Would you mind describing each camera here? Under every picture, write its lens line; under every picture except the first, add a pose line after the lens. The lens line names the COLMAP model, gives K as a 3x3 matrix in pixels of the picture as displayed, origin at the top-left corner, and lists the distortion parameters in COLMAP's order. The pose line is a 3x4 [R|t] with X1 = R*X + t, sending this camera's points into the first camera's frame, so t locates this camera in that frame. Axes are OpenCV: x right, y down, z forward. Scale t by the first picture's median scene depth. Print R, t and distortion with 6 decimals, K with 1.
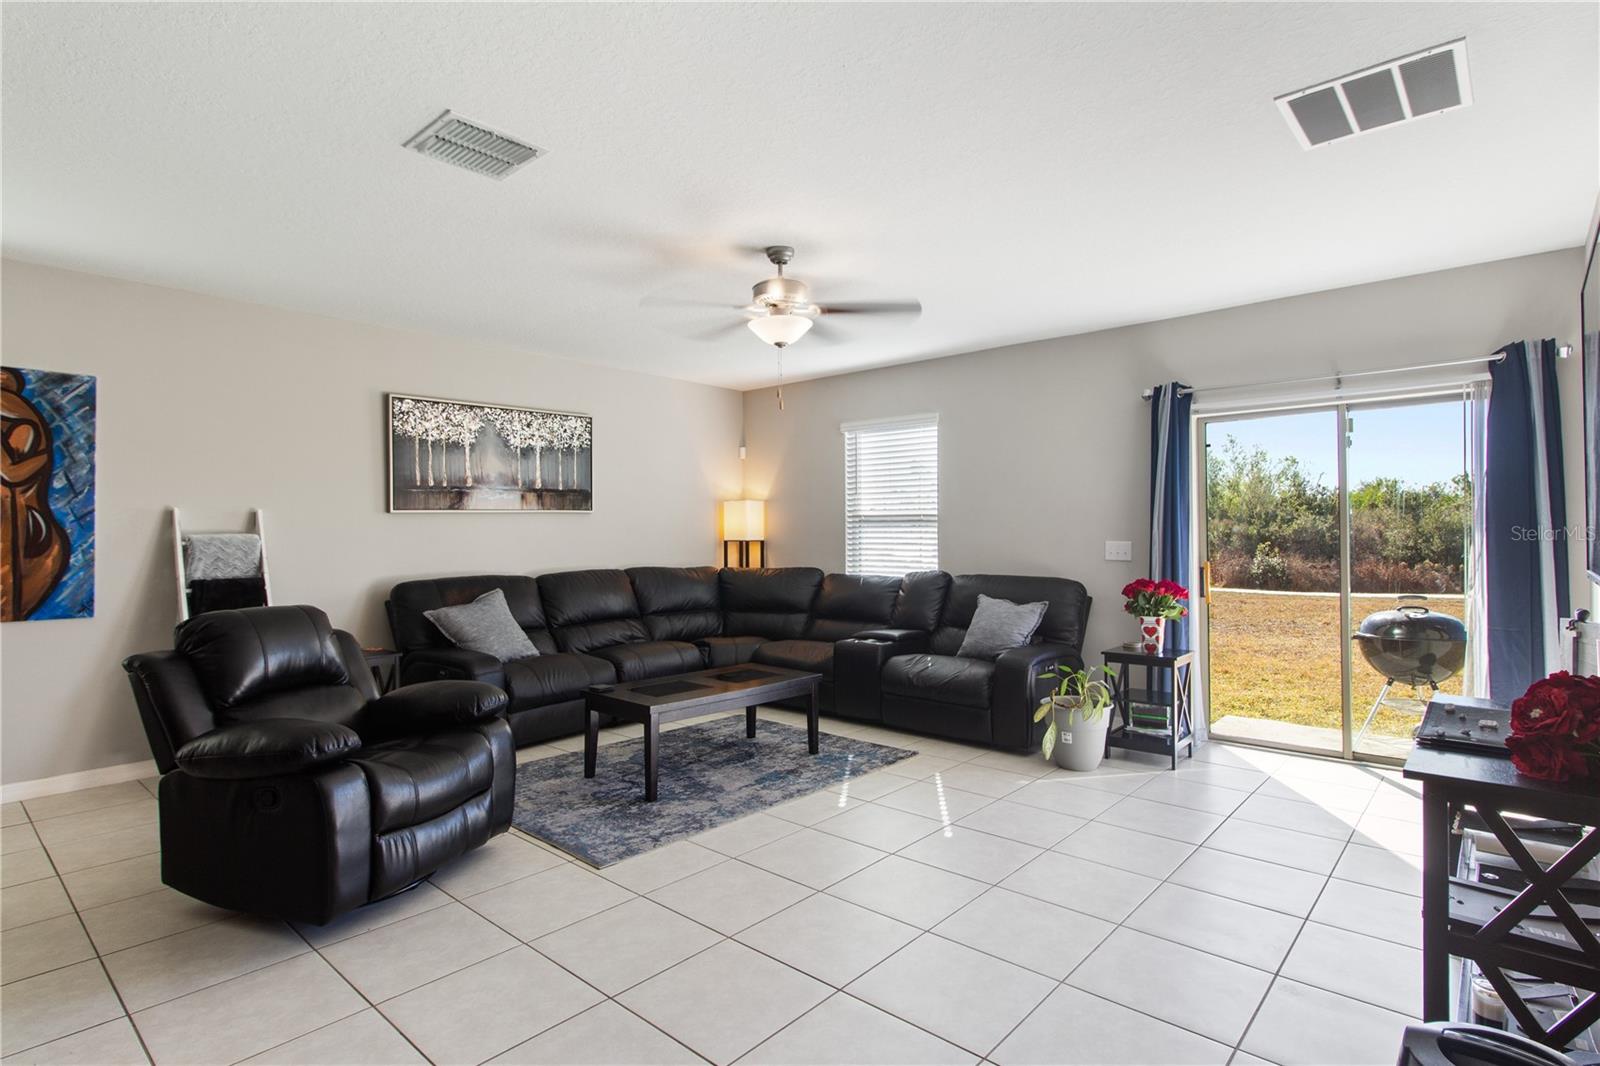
lens RADIAL K [[805.3, 0, 793.4], [0, 805.3, 520.8], [0, 0, 1]] dist [0.000900, -0.000968]
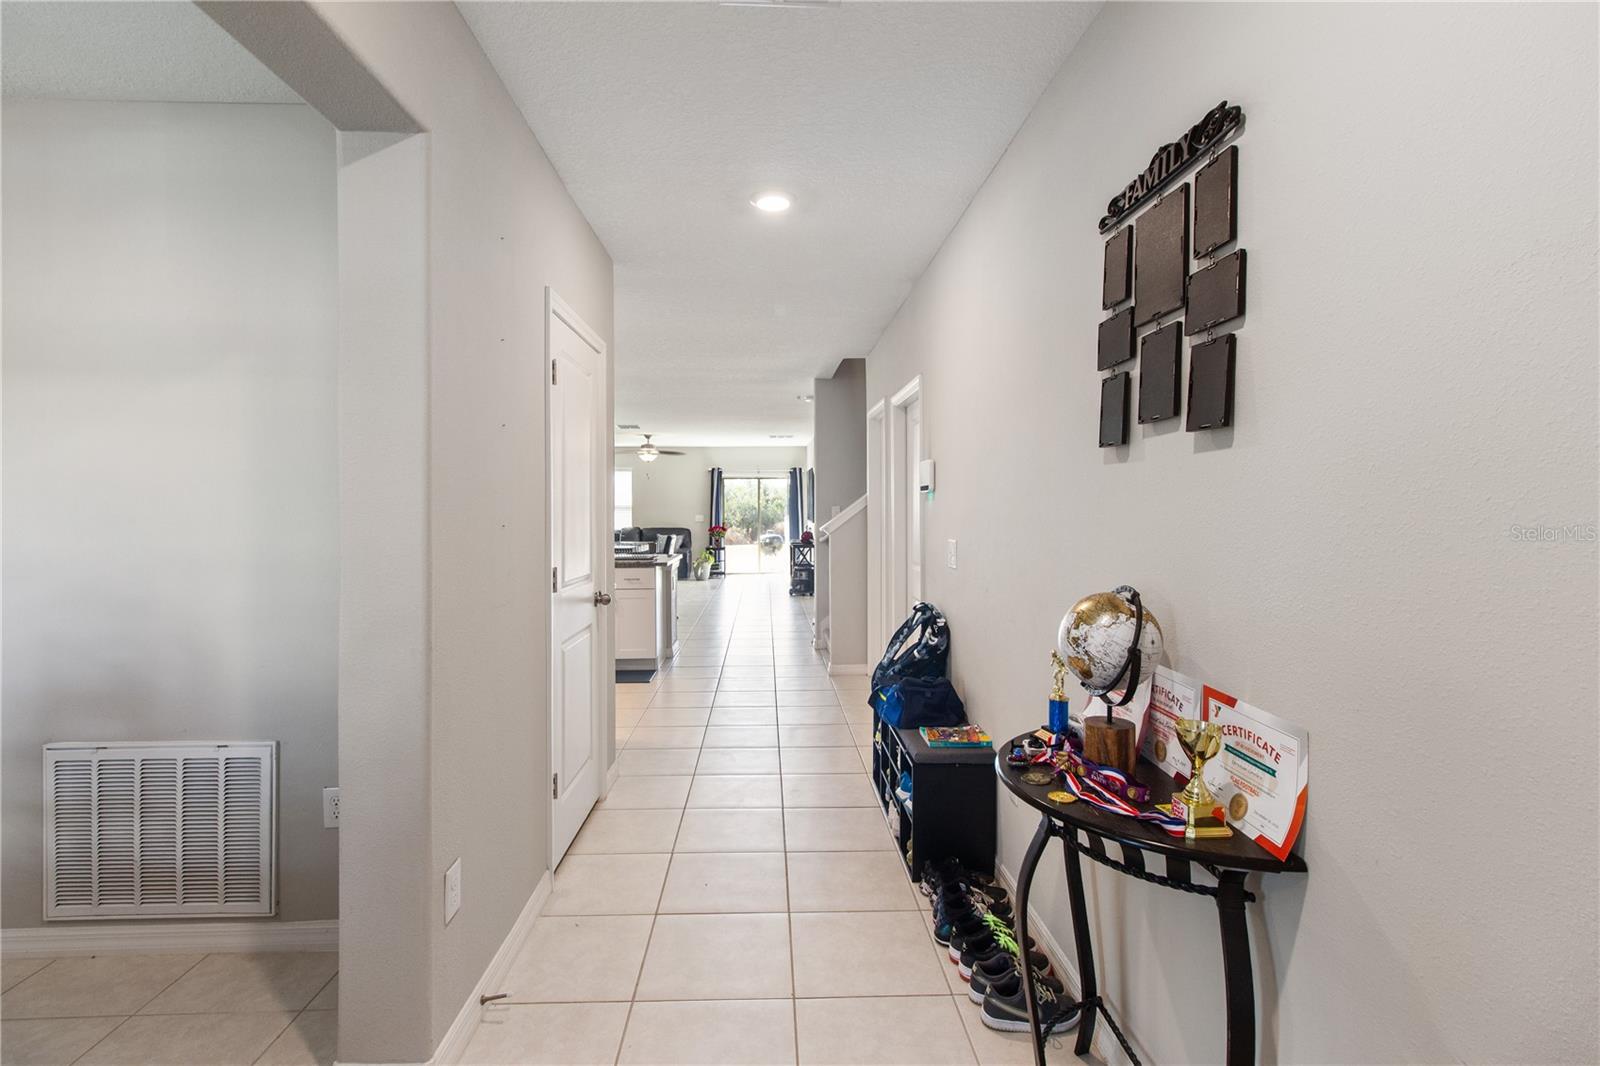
lens RADIAL K [[746.9, 0, 788.1], [0, 746.9, 506.5], [0, 0, 1]] dist [0.000191, 0.000727]
pose [[0.724077, 0.000752, 0.689719, -1.416562], [-0.006989, 0.999956, 0.006247, -0.031849], [-0.689684, -0.009344, 0.724051, -1.404798]]
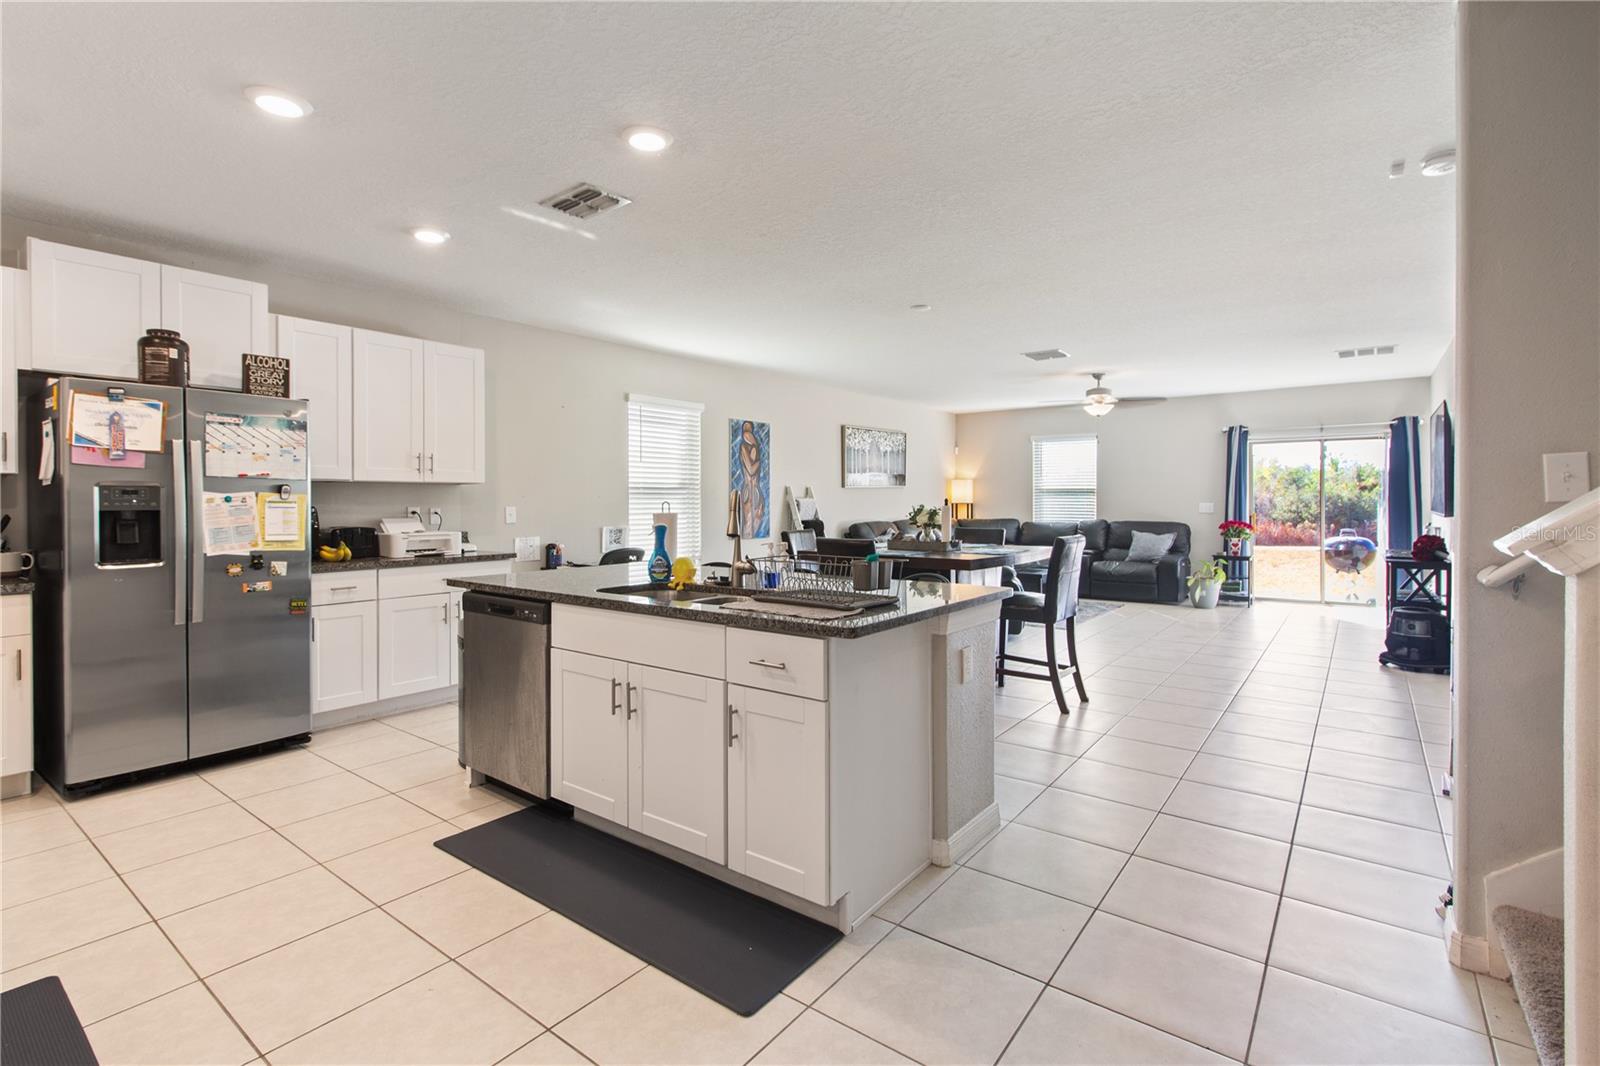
lens RADIAL K [[746.9, 0, 786.4], [0, 746.9, 502.3], [0, 0, 1]] dist [0.000191, 0.000727]
pose [[0.997363, 0.001871, 0.072548, -0.796249], [-0.003279, 0.999808, 0.019303, -0.008988], [-0.072498, -0.019490, 0.997178, -0.792580]]
